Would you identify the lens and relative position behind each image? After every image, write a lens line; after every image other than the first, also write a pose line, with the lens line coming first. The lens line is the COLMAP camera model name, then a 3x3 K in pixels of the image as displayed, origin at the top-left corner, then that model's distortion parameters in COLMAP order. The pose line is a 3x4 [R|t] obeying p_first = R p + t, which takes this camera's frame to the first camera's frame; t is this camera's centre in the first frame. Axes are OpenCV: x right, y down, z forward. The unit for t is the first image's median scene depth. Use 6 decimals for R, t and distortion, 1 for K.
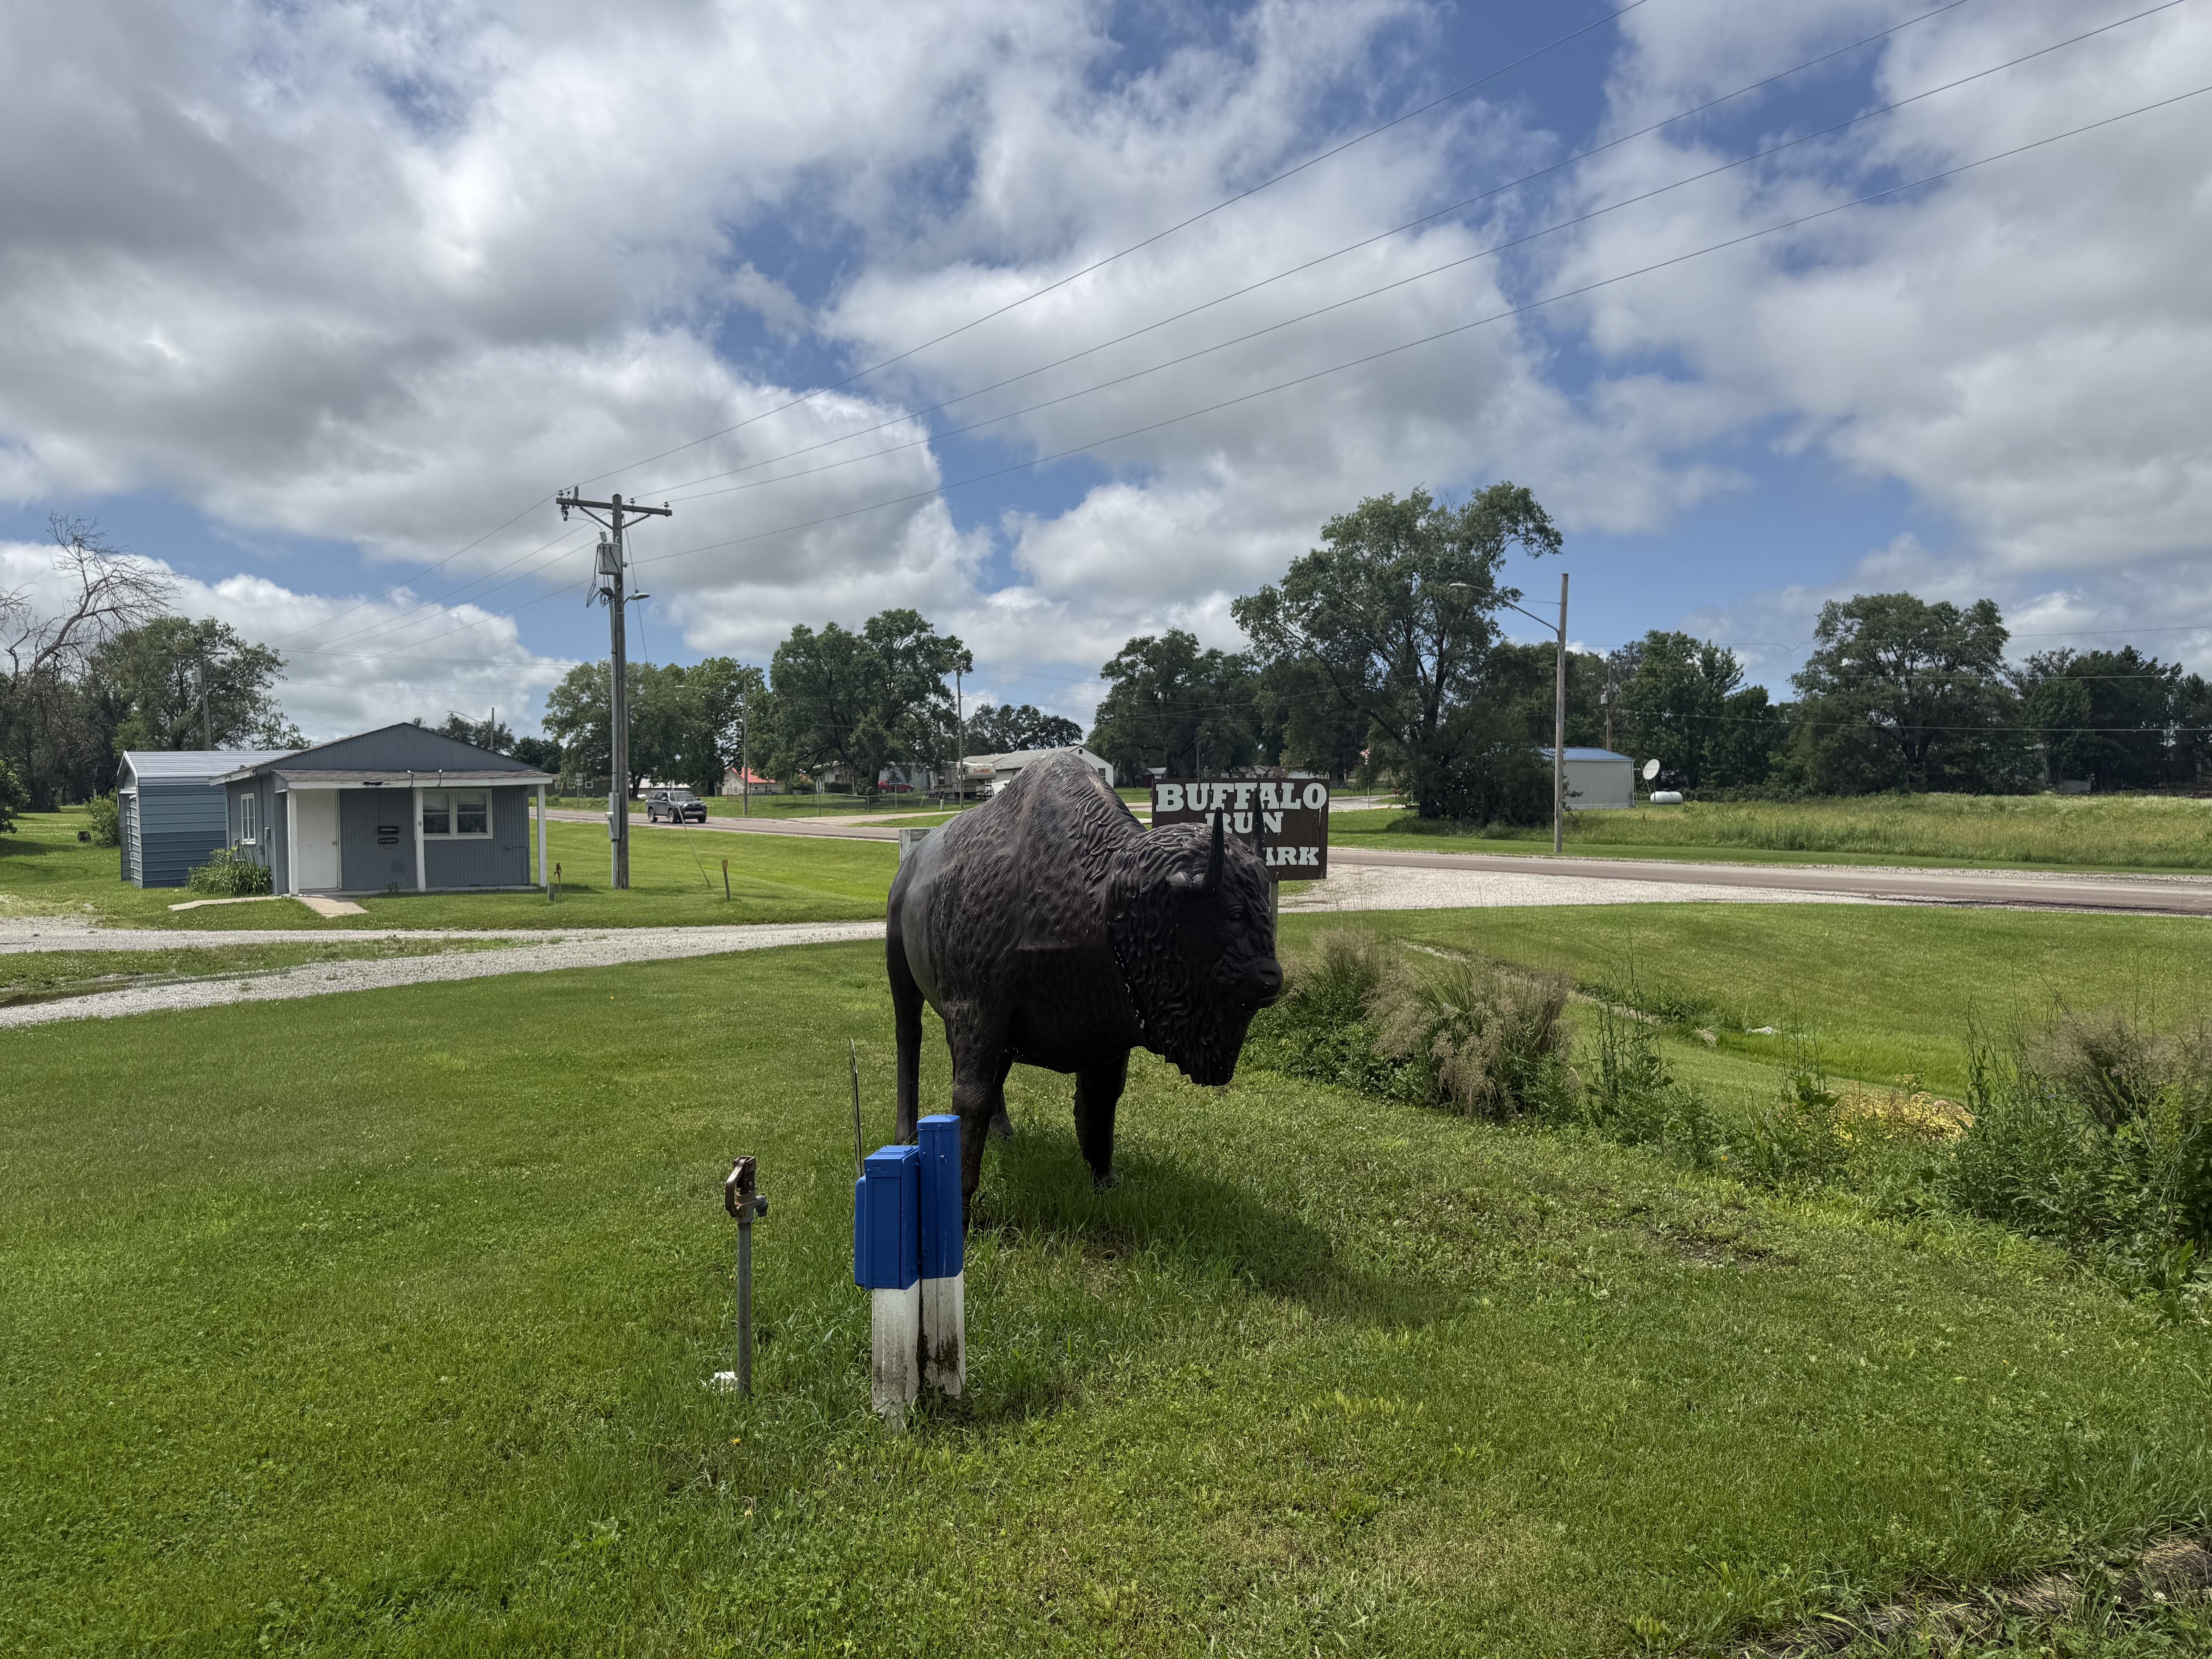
lens RADIAL K [[1569.0, 0, 1127.0], [0, 1569.0, 783.1], [0, 0, 1]] dist [-0.001049, -0.006760]
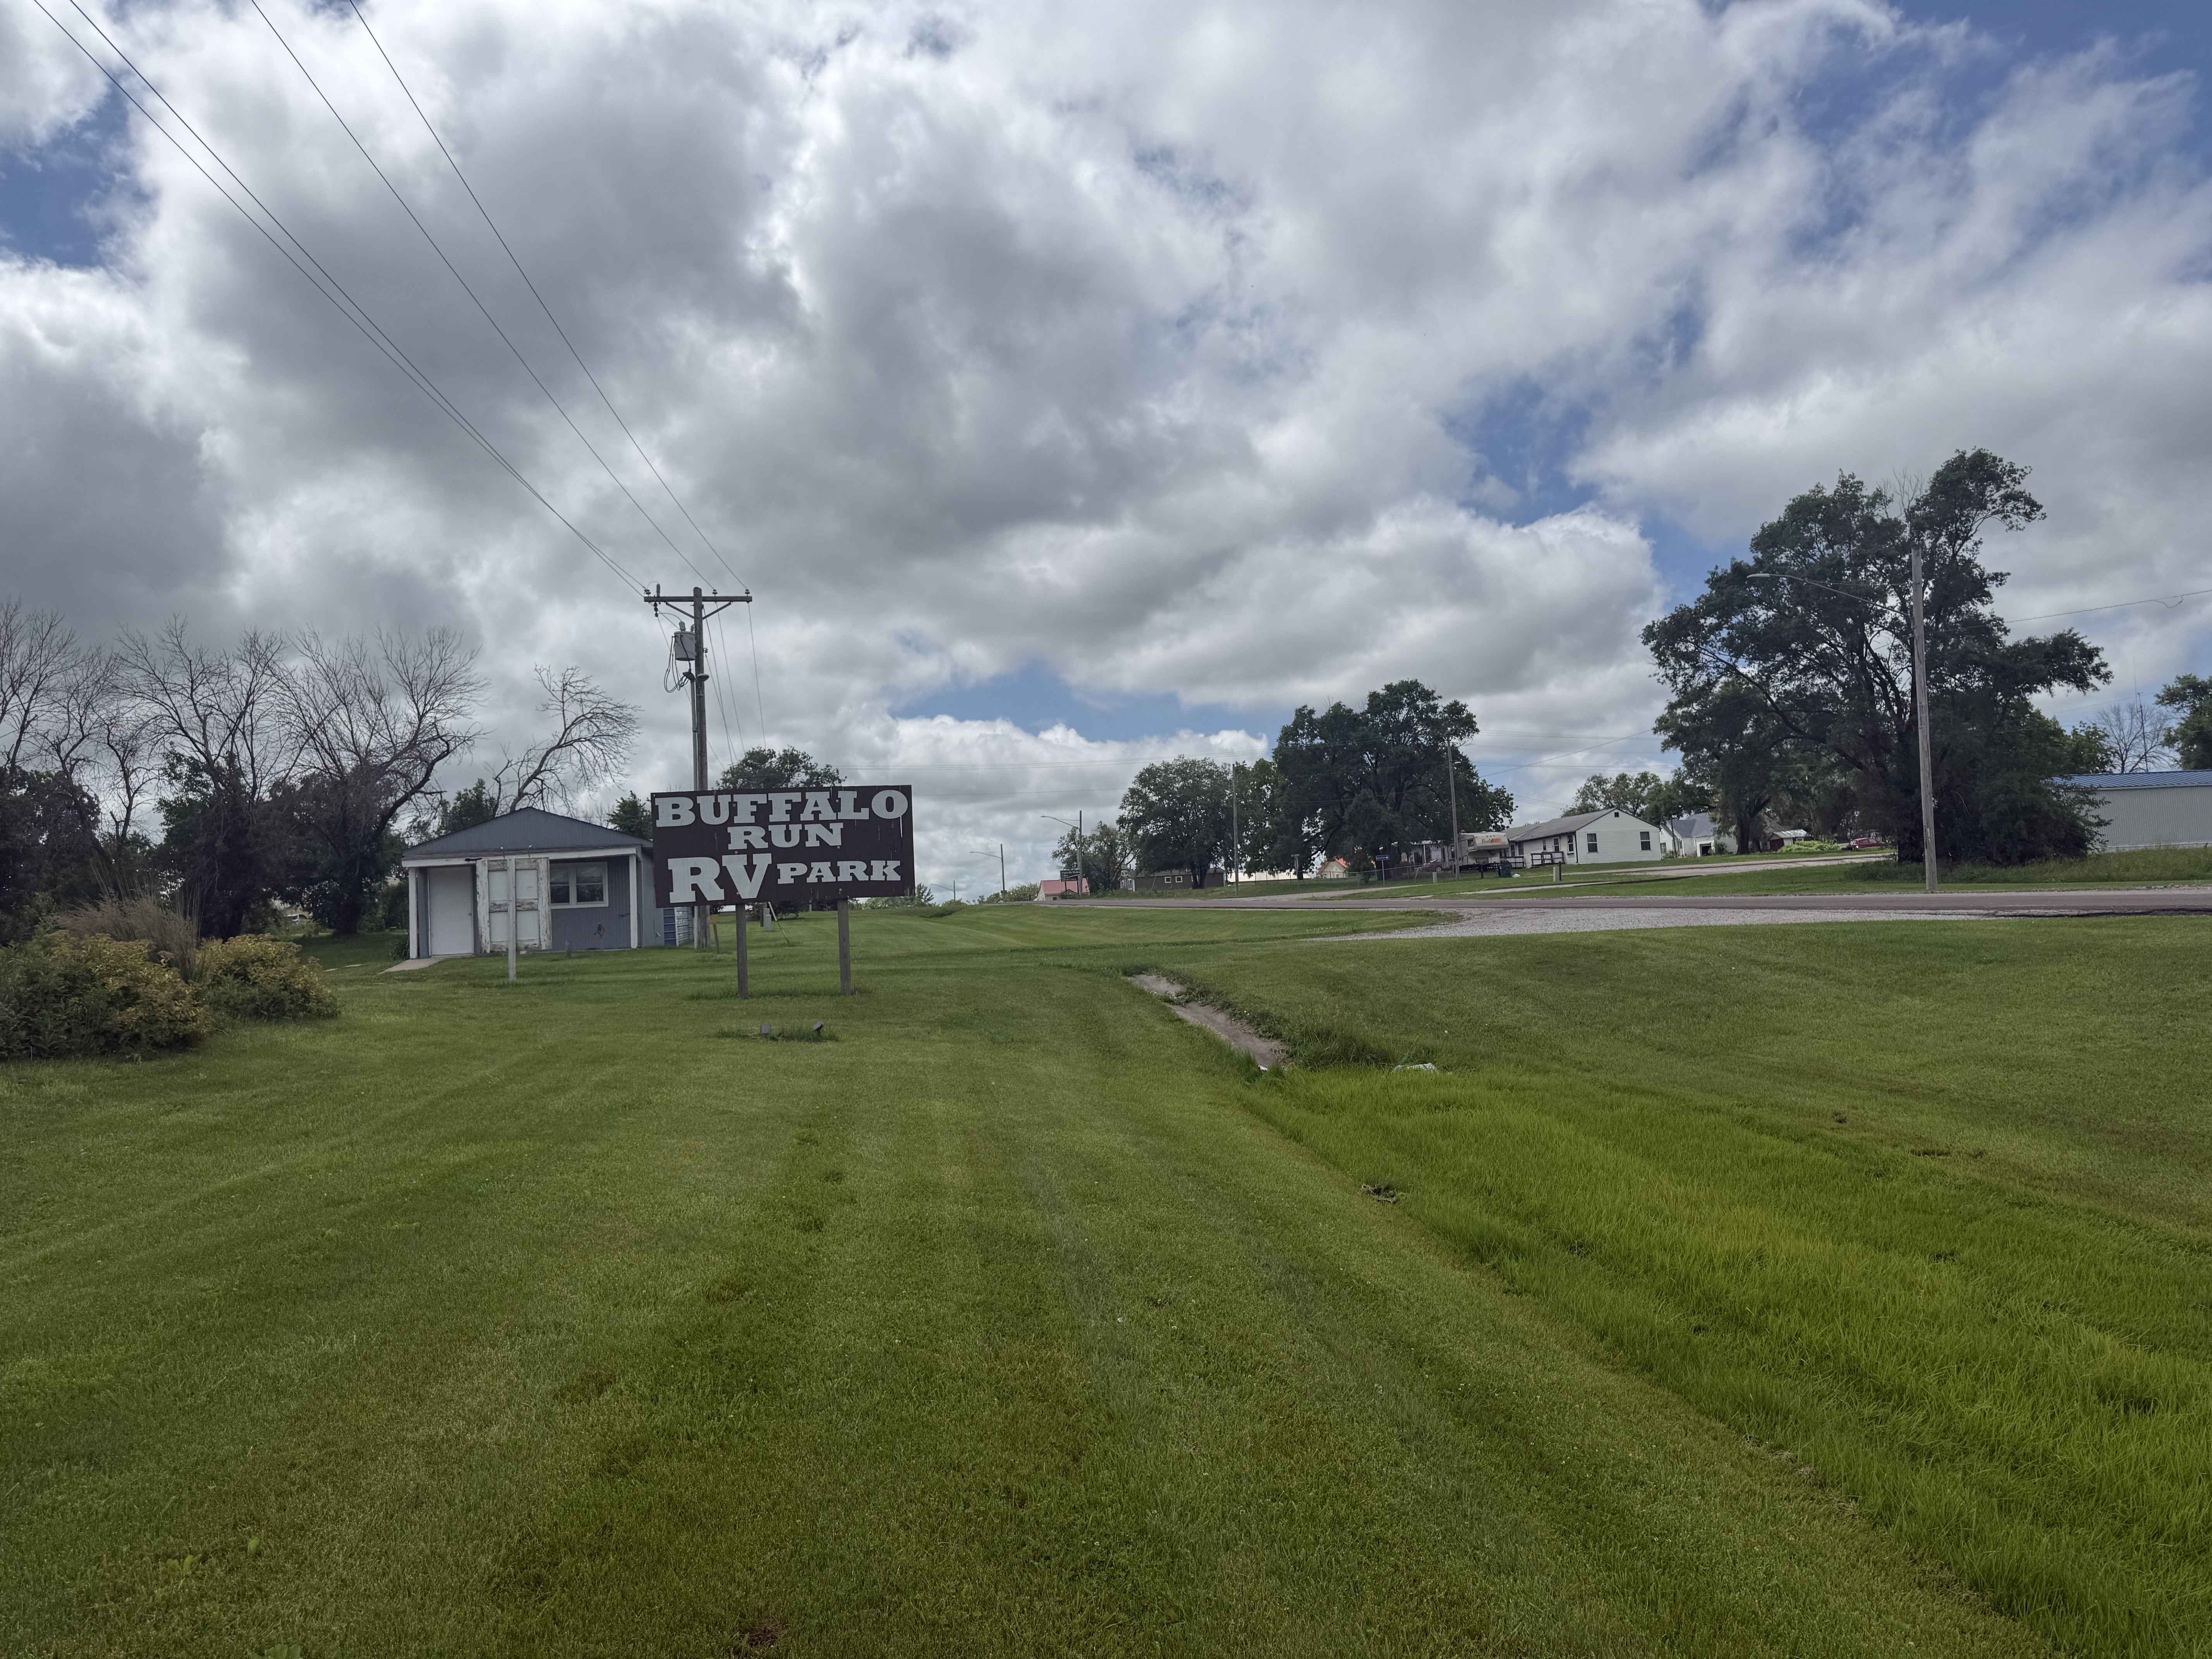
lens RADIAL K [[1526.2, 0, 1137.5], [0, 1526.2, 837.7], [0, 0, 1]] dist [0.028857, -0.002367]
pose [[0.894958, -0.056070, -0.442613, 0.405377], [0.044954, 0.998355, -0.035573, 0.041627], [0.443880, 0.011939, 0.896007, 0.175684]]
